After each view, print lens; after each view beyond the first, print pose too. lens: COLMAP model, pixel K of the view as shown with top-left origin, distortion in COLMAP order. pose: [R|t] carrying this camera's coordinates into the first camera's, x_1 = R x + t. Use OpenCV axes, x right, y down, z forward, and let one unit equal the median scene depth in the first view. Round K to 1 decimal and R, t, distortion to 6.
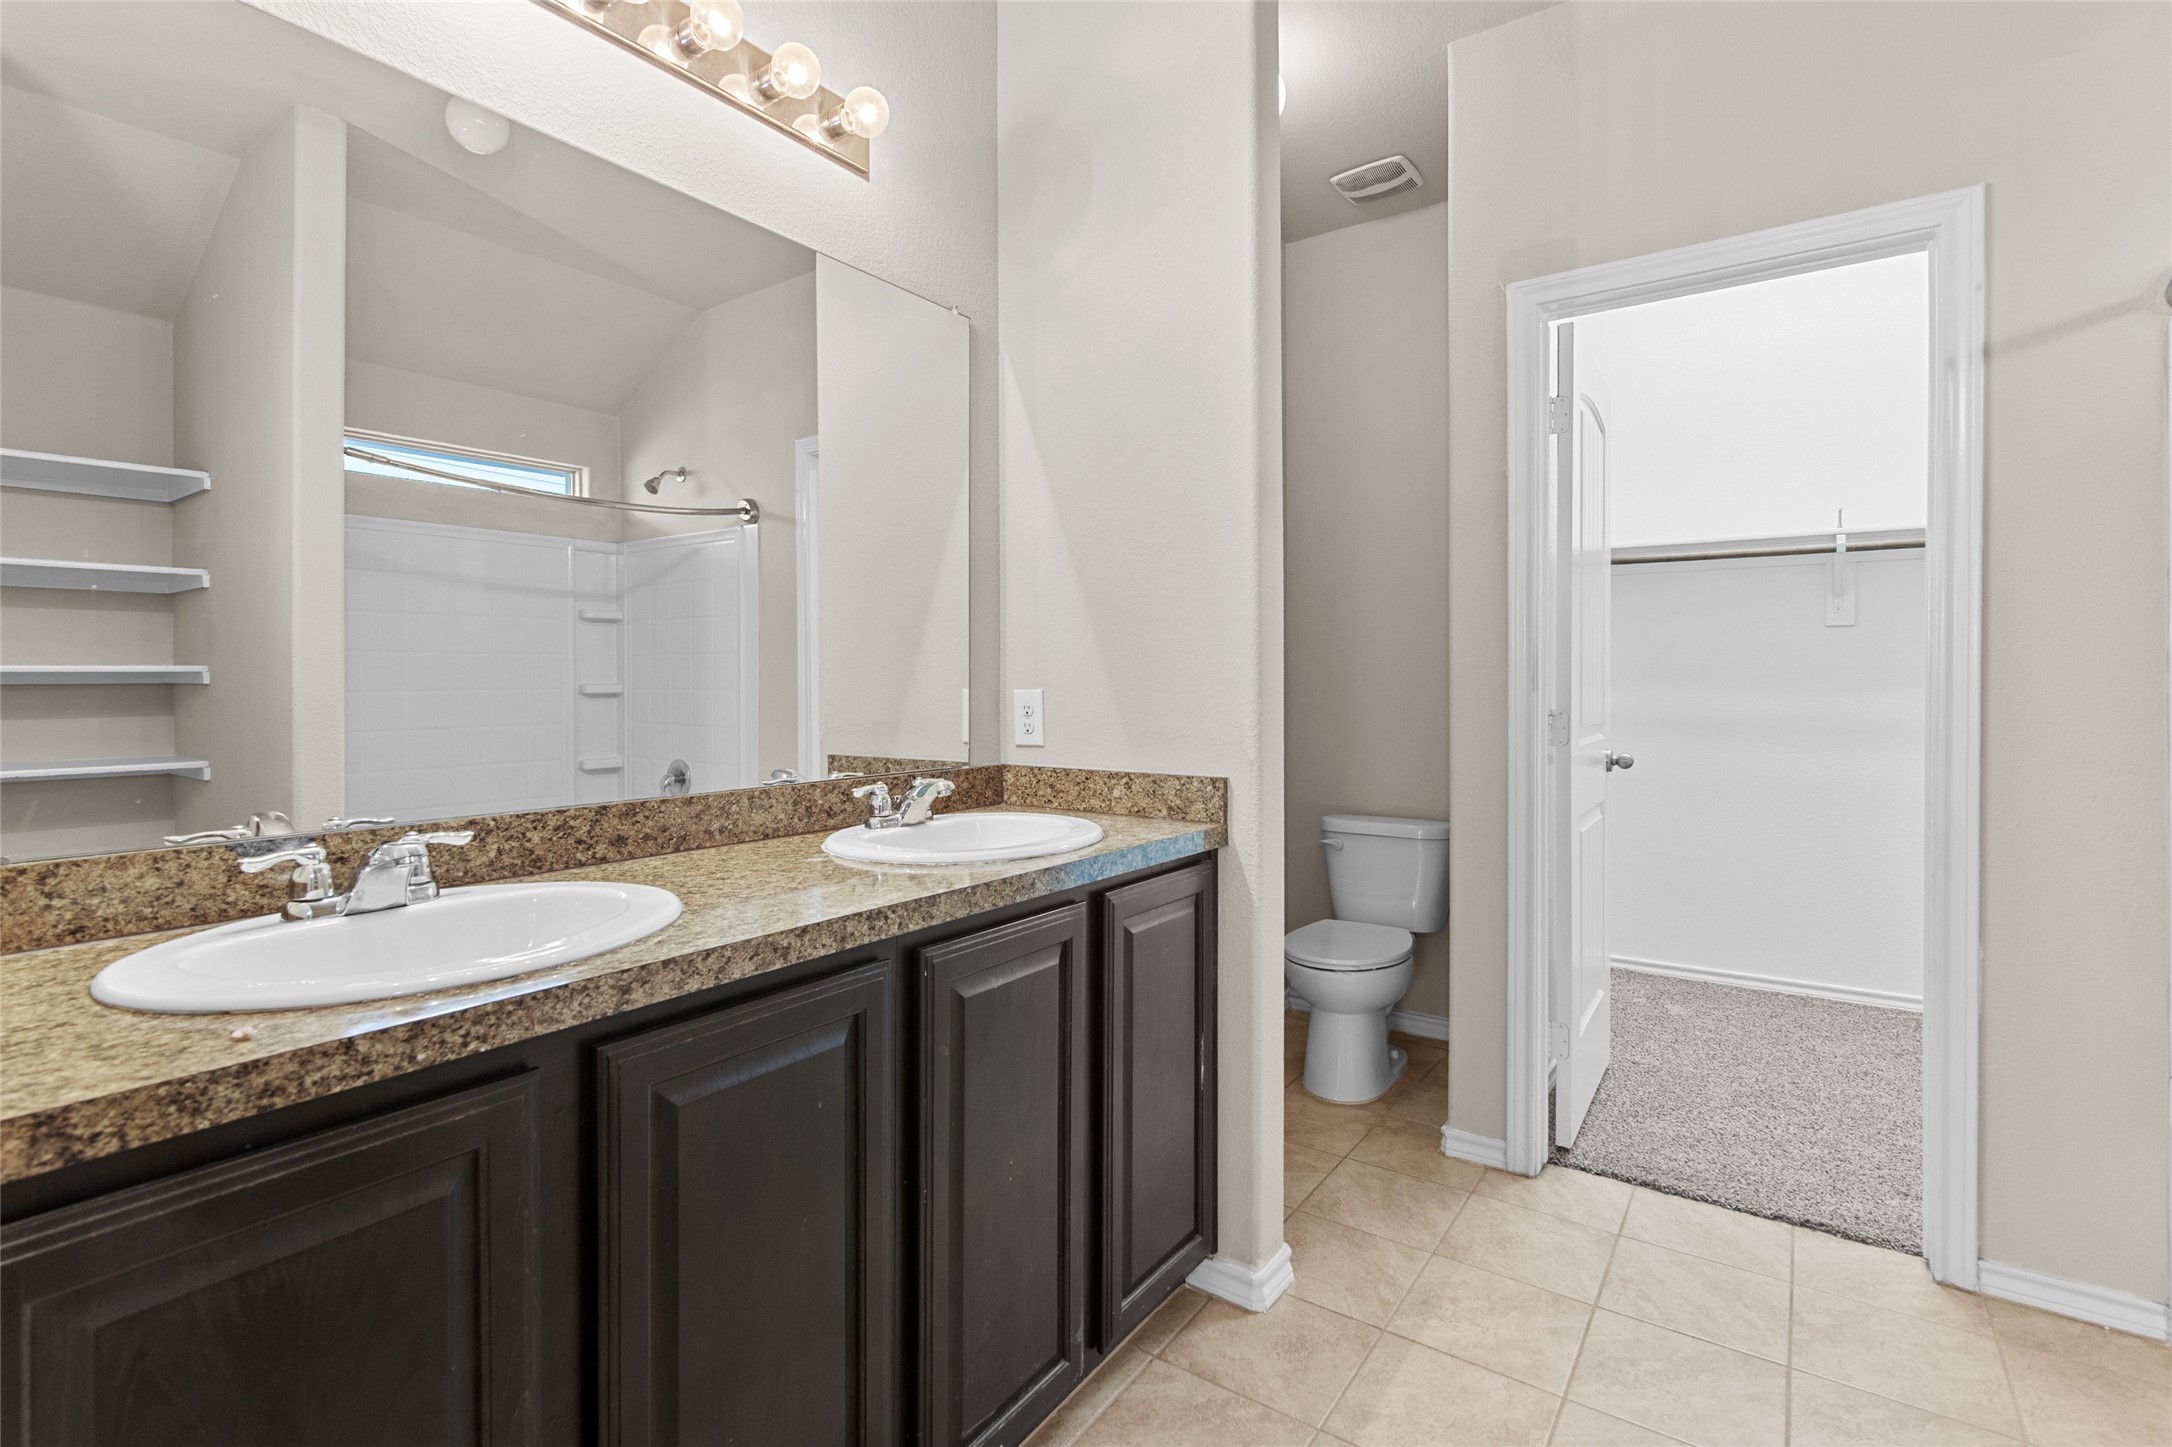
lens RADIAL K [[1027.5, 0, 1078.4], [0, 1027.5, 704.0], [0, 0, 1]] dist [0.000352, -0.000075]
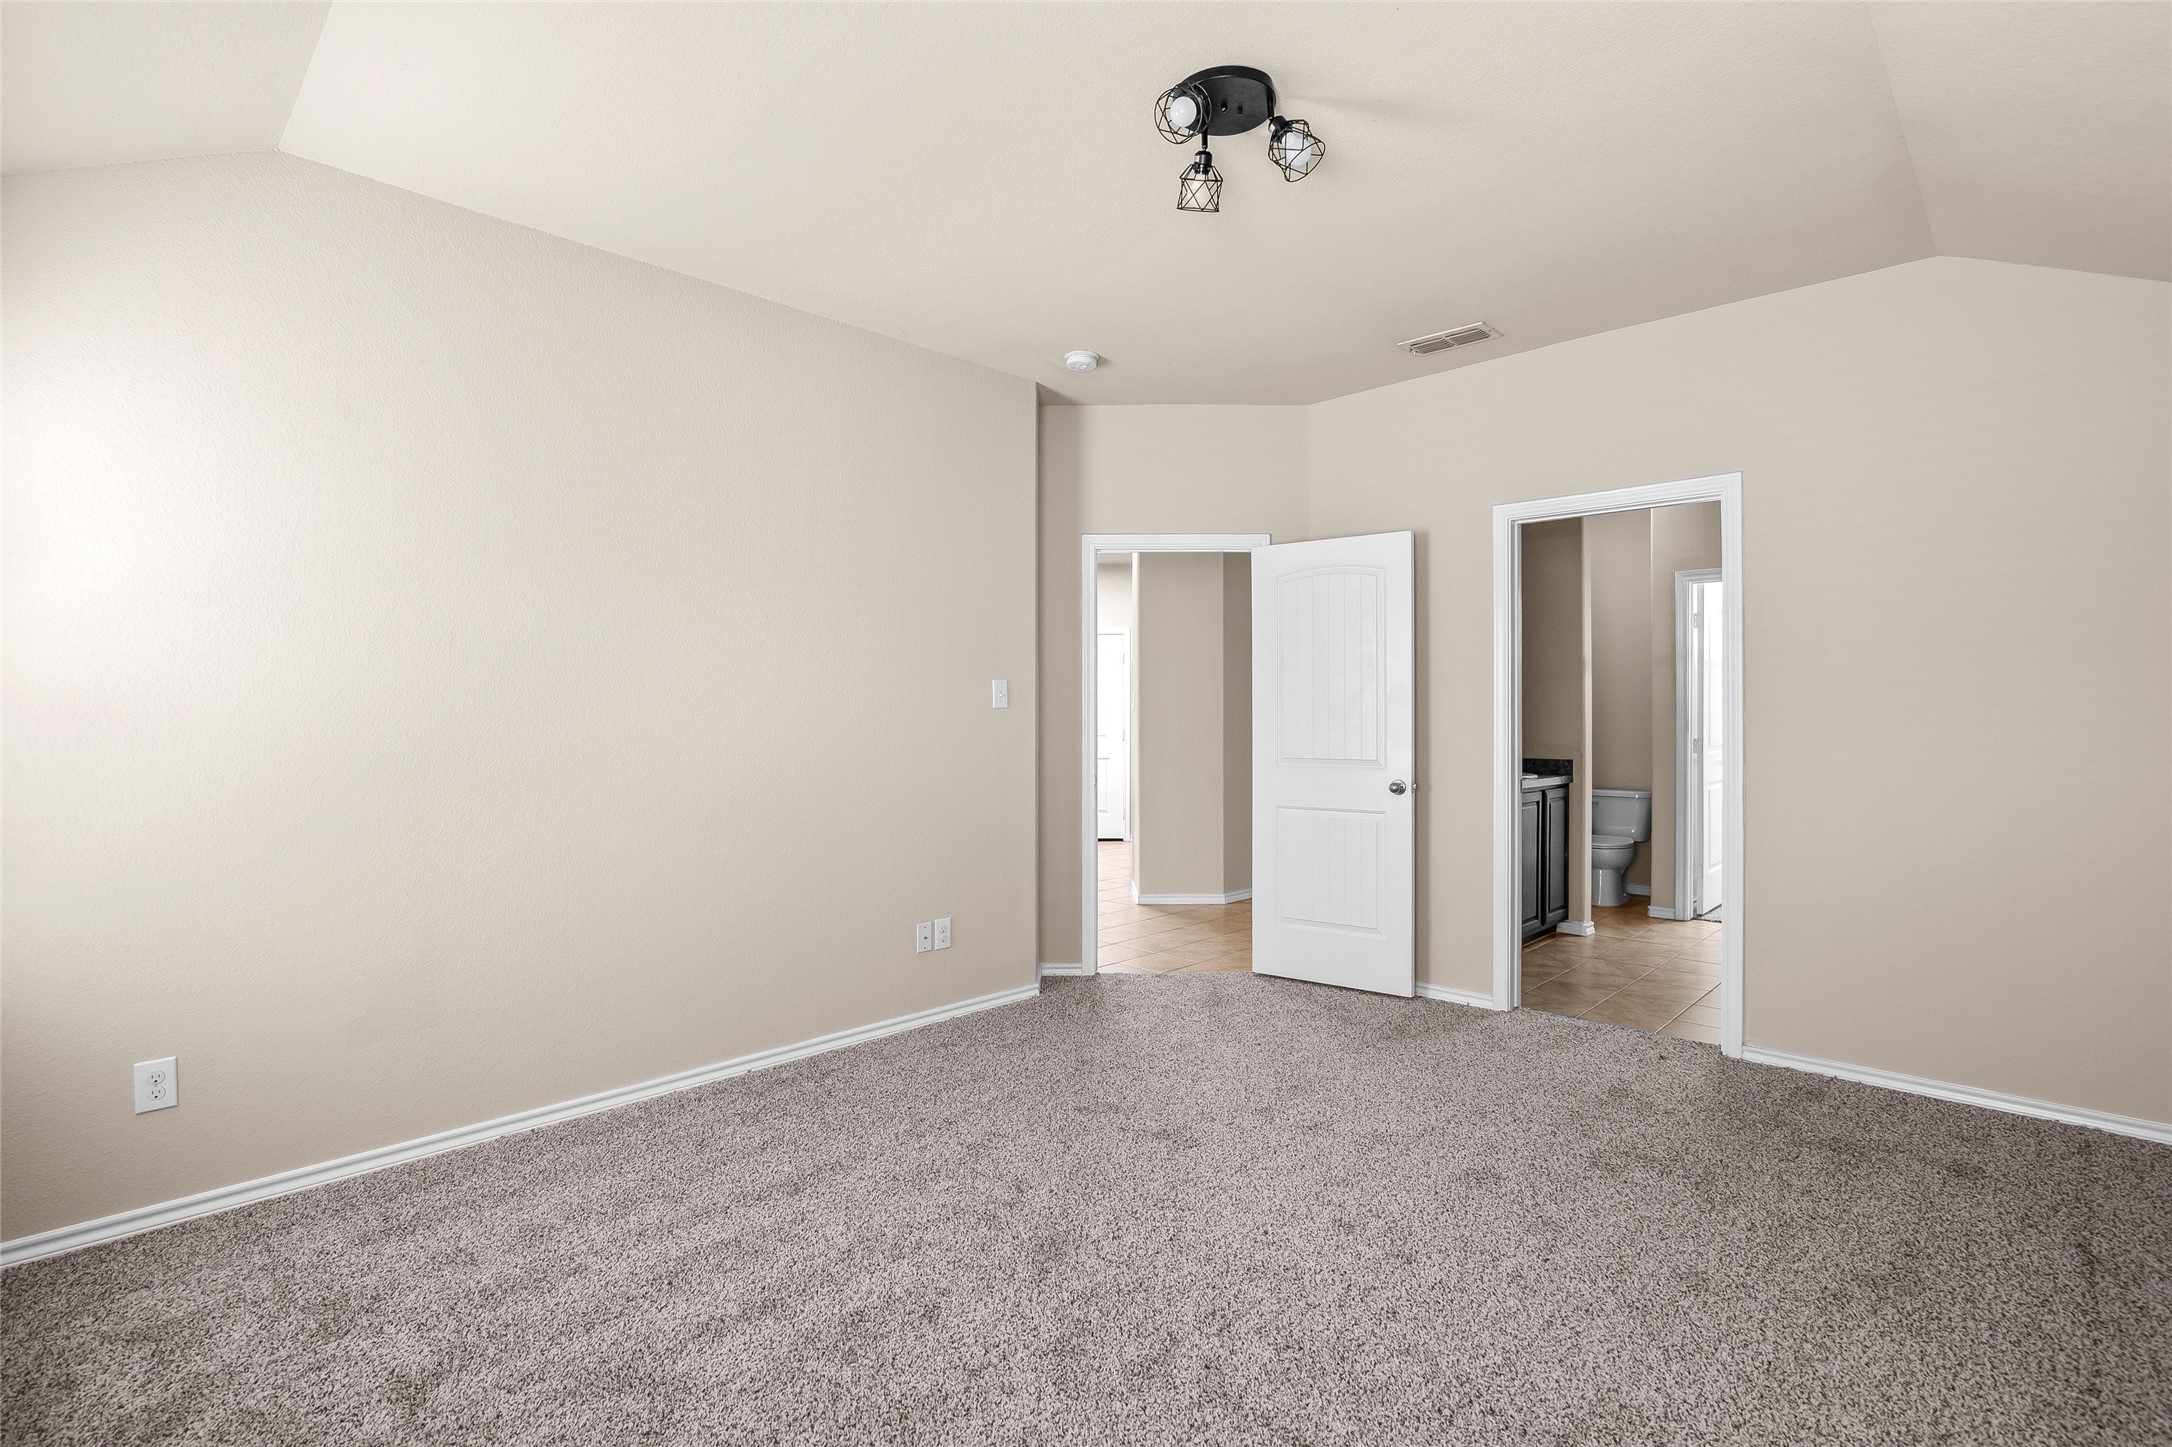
lens RADIAL K [[1054.8, 0, 1096.1], [0, 1054.8, 742.7], [0, 0, 1]] dist [0.002679, -0.000252]
pose [[0.990728, 0.001591, -0.135848, -0.636412], [-0.002241, 0.999987, -0.004632, 0.030173], [0.135839, 0.004893, 0.990719, -1.751496]]
